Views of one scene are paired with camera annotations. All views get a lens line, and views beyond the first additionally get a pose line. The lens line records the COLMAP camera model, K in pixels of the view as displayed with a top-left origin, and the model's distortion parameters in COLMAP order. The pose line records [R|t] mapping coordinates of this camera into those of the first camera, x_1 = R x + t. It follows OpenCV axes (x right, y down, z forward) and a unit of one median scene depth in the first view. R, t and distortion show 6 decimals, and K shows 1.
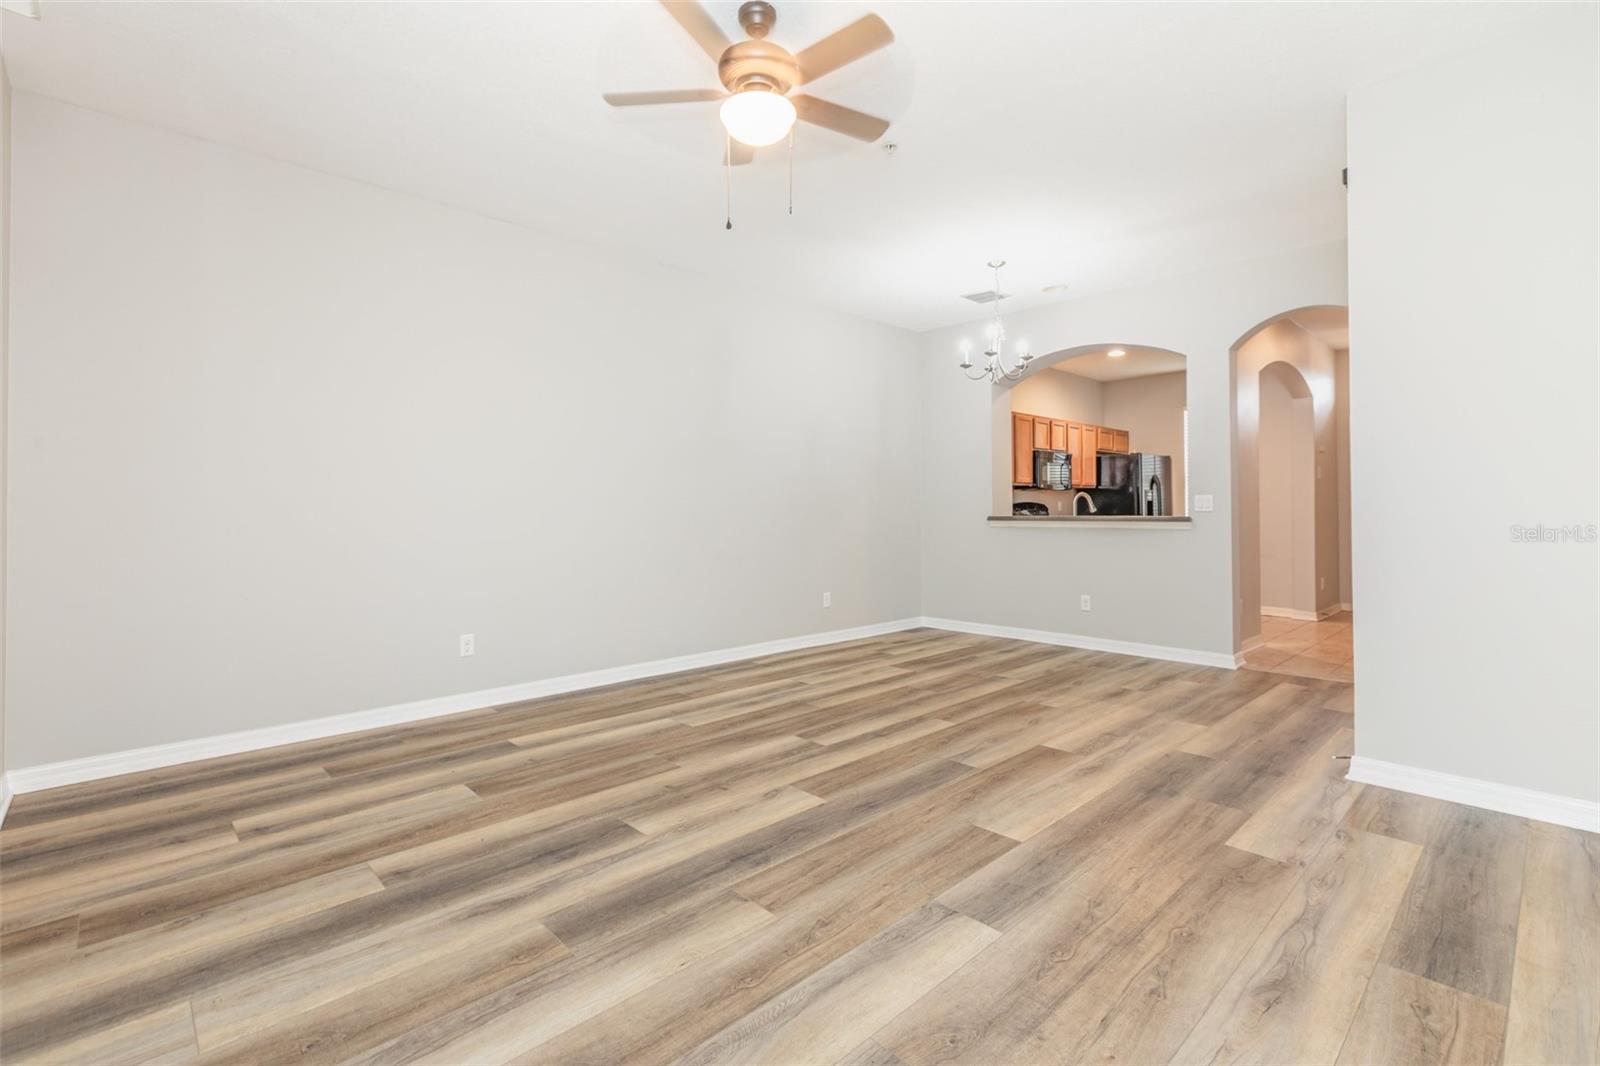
lens RADIAL K [[724.7, 0, 797.7], [0, 724.7, 498.8], [0, 0, 1]] dist [0.000353, -0.000762]
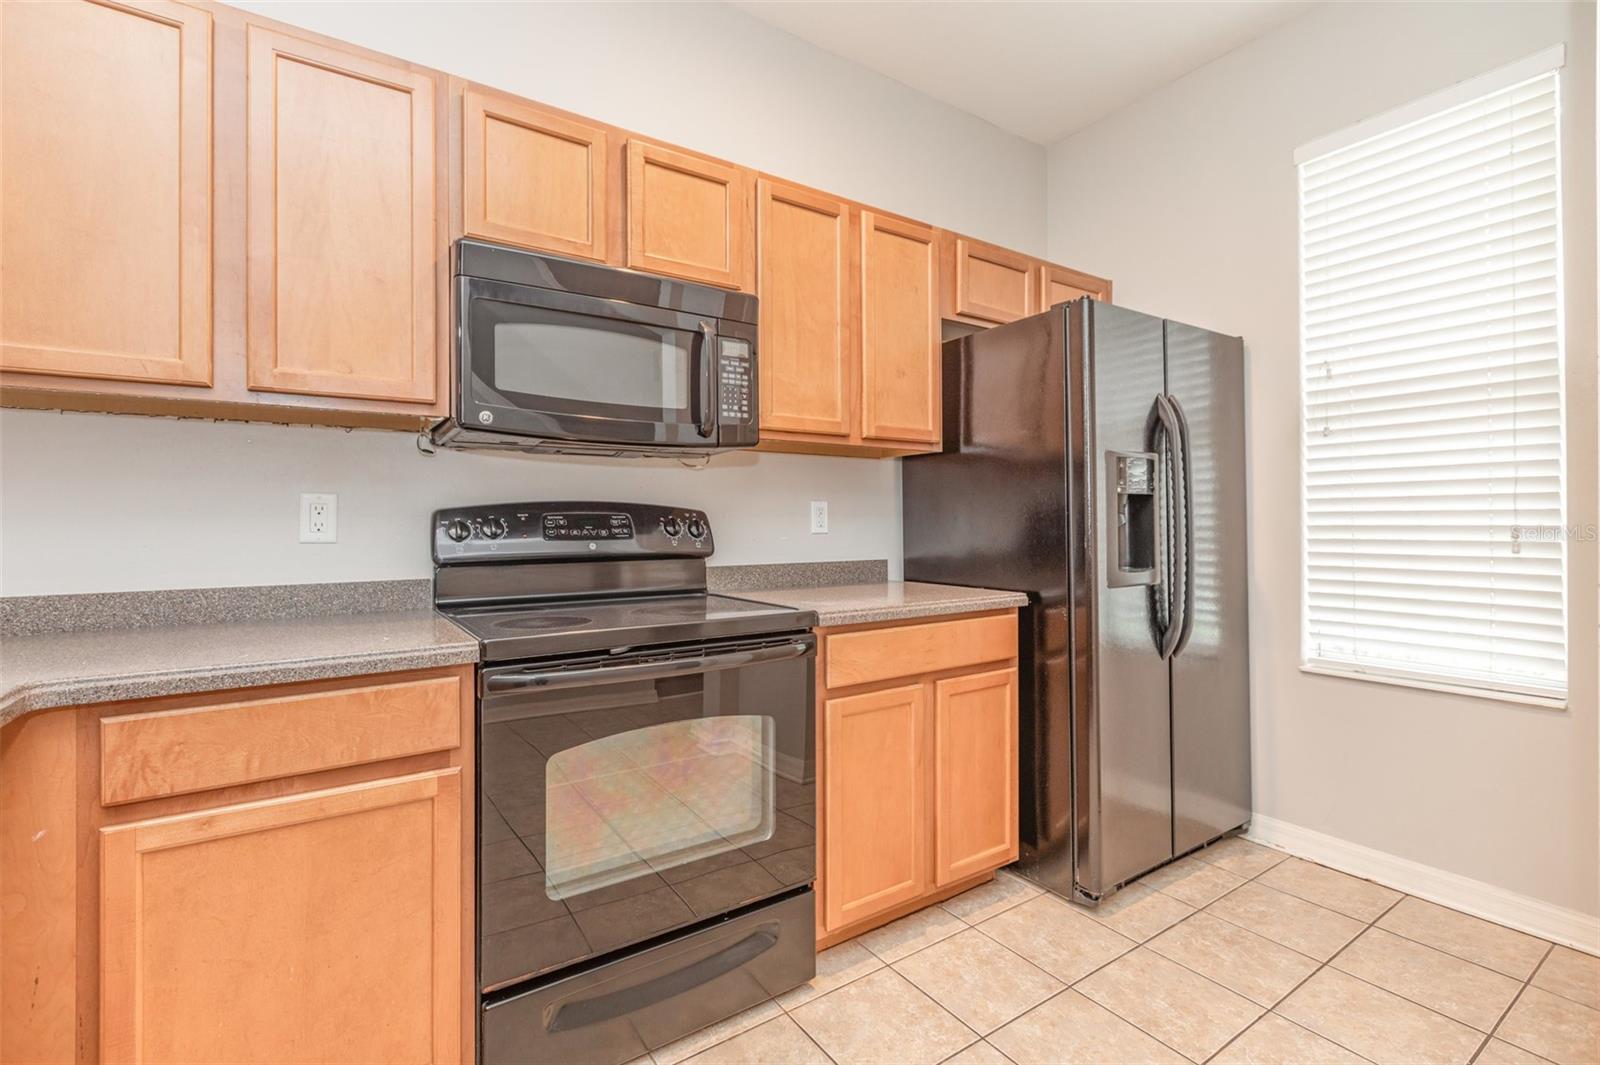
lens RADIAL K [[716.1, 0, 802.9], [0, 716.1, 520.7], [0, 0, 1]] dist [0.000974, -0.000304]
pose [[0.986764, -0.004241, -0.162108, 1.108491], [0.005800, 0.999941, 0.009143, 0.024395], [0.162060, -0.009963, 0.986731, 1.980032]]
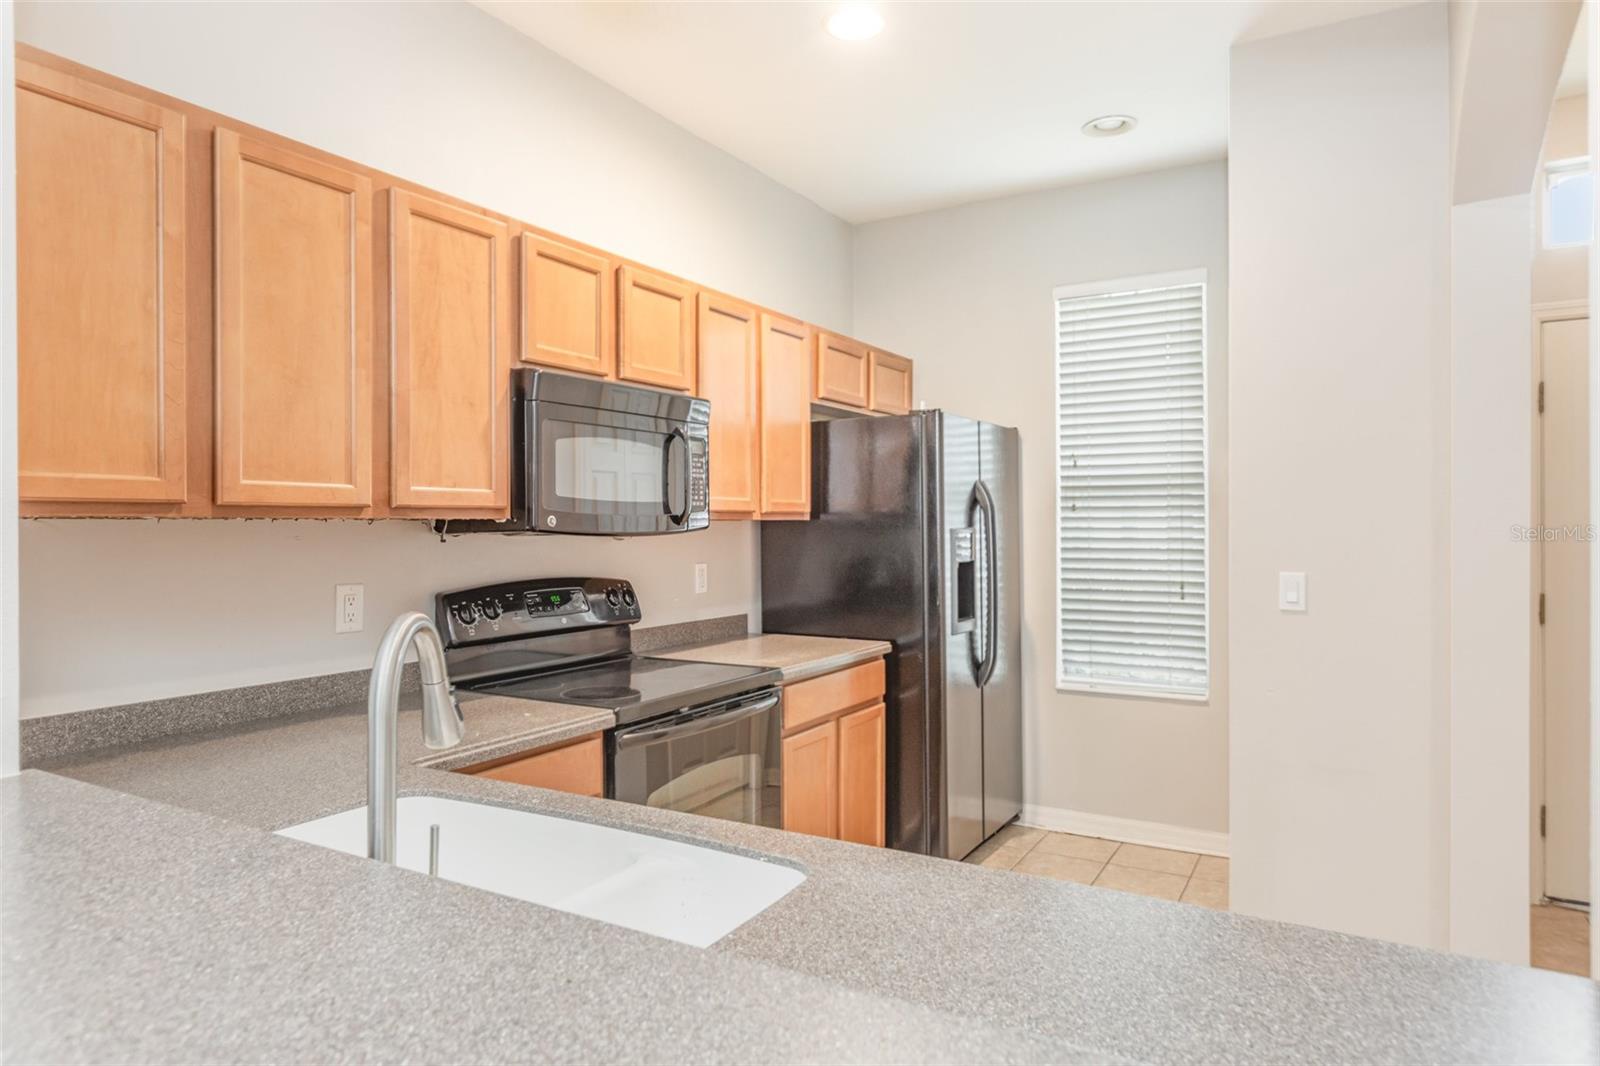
lens RADIAL K [[967.1, 0, 802.8], [0, 967.1, 526.3], [0, 0, 1]] dist [-0.003772, -0.000085]
pose [[0.959185, -0.000548, 0.282779, 0.791999], [-0.003578, 0.999895, 0.014075, -0.050081], [-0.282757, -0.014513, 0.959082, 1.633264]]
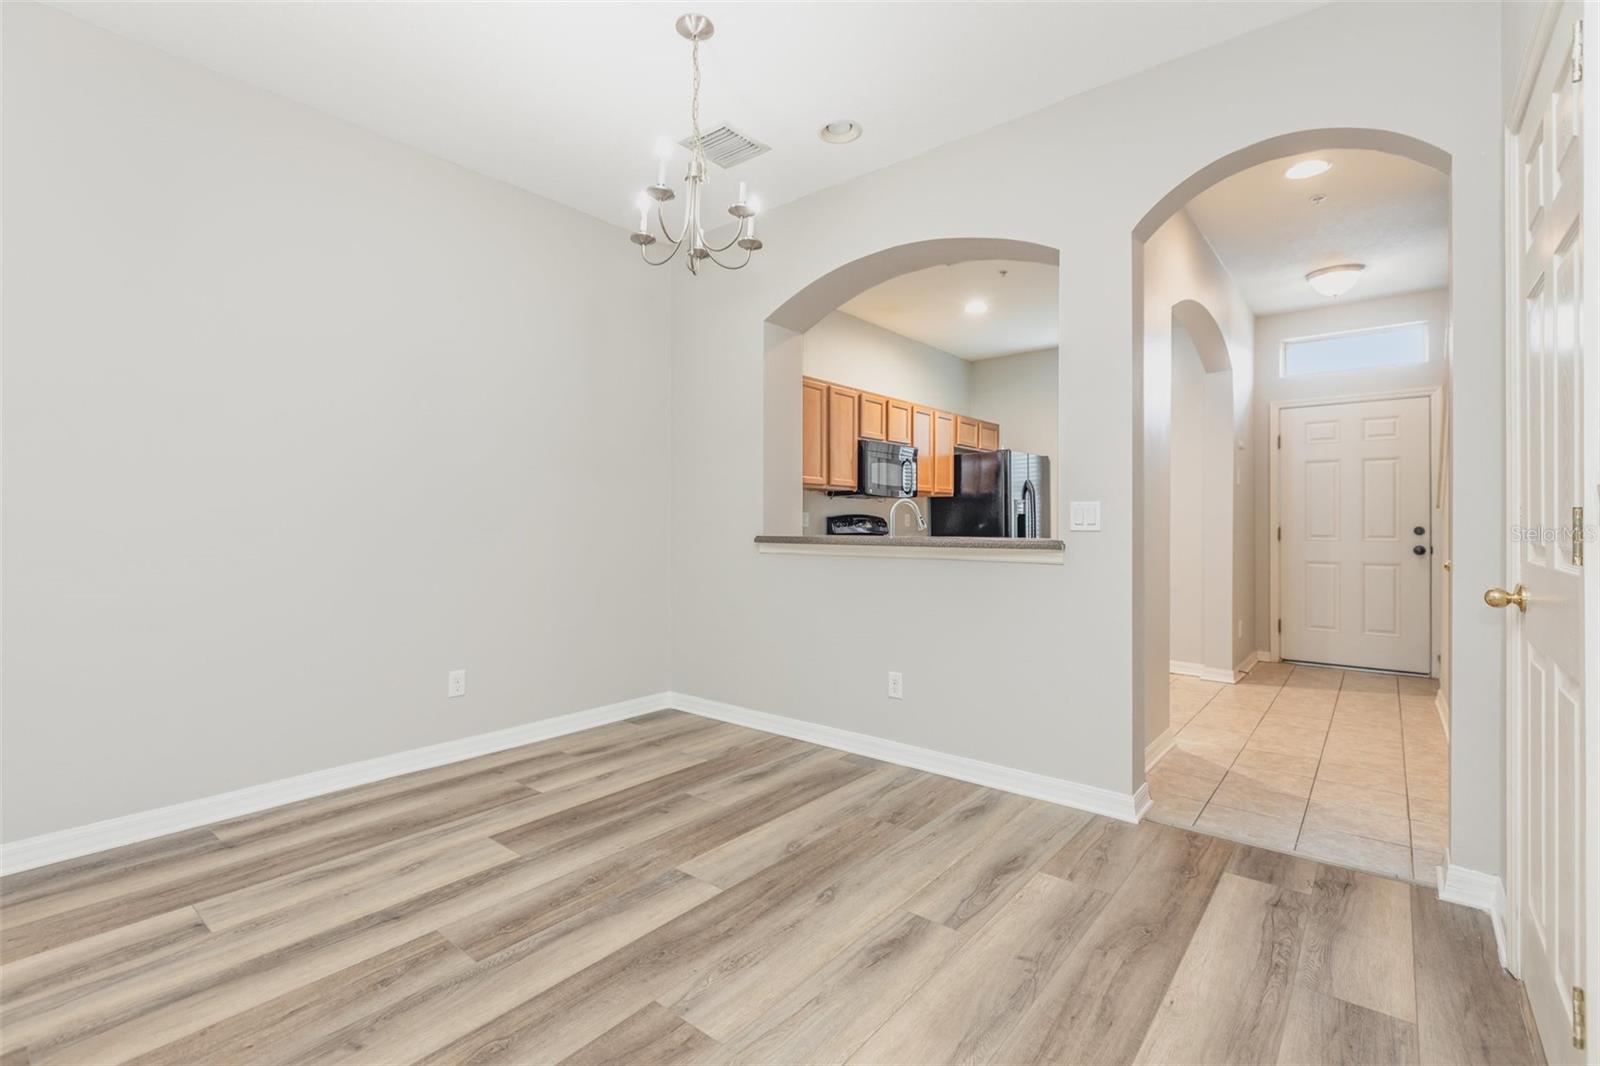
lens RADIAL K [[716.1, 0, 802.9], [0, 716.1, 521.2], [0, 0, 1]] dist [0.000974, -0.000304]
pose [[0.991772, 0.006519, 0.127848, 0.446486], [-0.008127, 0.999894, 0.012059, 0.008030], [-0.127755, -0.012999, 0.991721, 0.783821]]
